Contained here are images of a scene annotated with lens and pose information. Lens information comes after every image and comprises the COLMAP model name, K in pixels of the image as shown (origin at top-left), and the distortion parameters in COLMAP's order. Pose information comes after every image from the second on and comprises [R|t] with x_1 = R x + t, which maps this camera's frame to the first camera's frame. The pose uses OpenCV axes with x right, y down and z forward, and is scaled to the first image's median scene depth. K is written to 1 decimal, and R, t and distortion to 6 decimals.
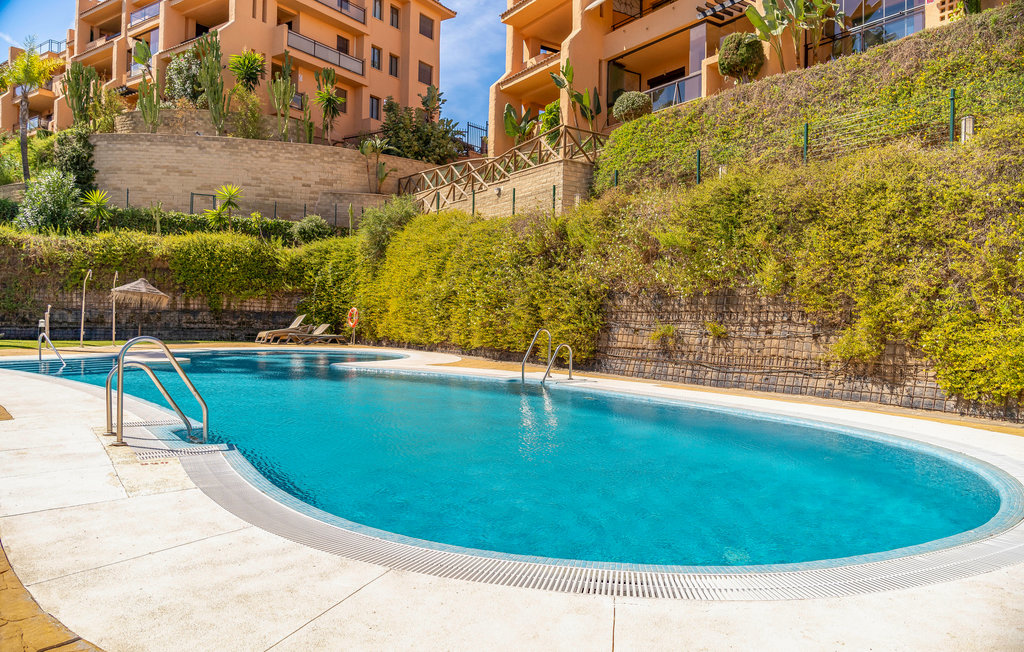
lens RADIAL K [[693.2, 0, 512.0], [0, 693.2, 326.0], [0, 0, 1]] dist [-0.056861, -0.000060]
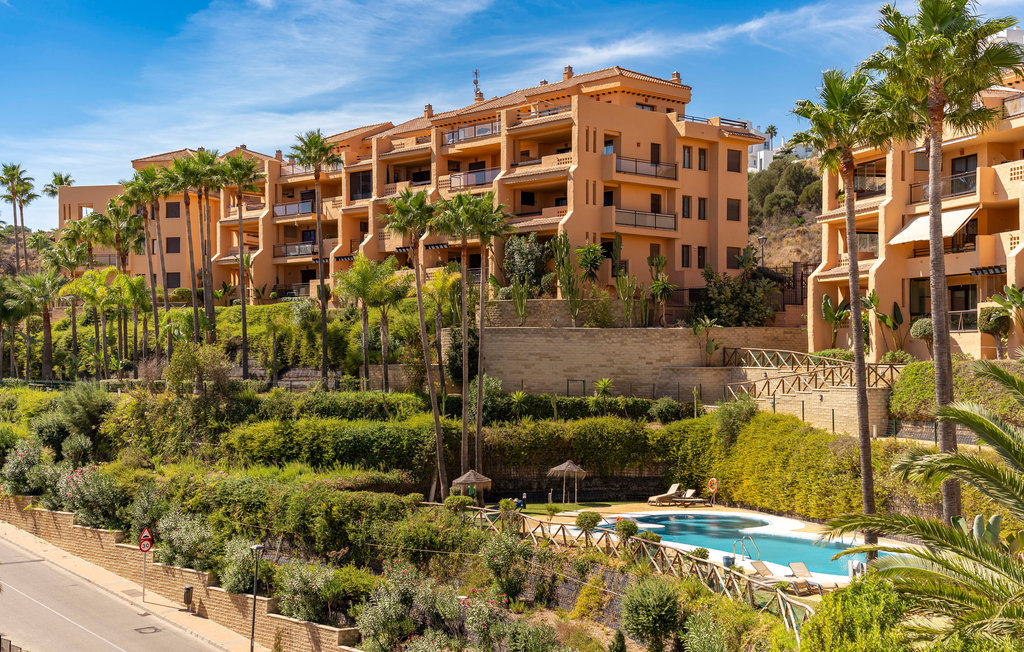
lens RADIAL K [[1392.2, 0, 512.0], [0, 1392.2, 326.0], [0, 0, 1]] dist [0.459343, -0.025348]
pose [[0.975080, -0.028303, -0.220043, 0.007920], [0.018579, 0.998762, -0.046138, -0.188121], [0.221076, 0.040900, 0.974398, -1.680468]]
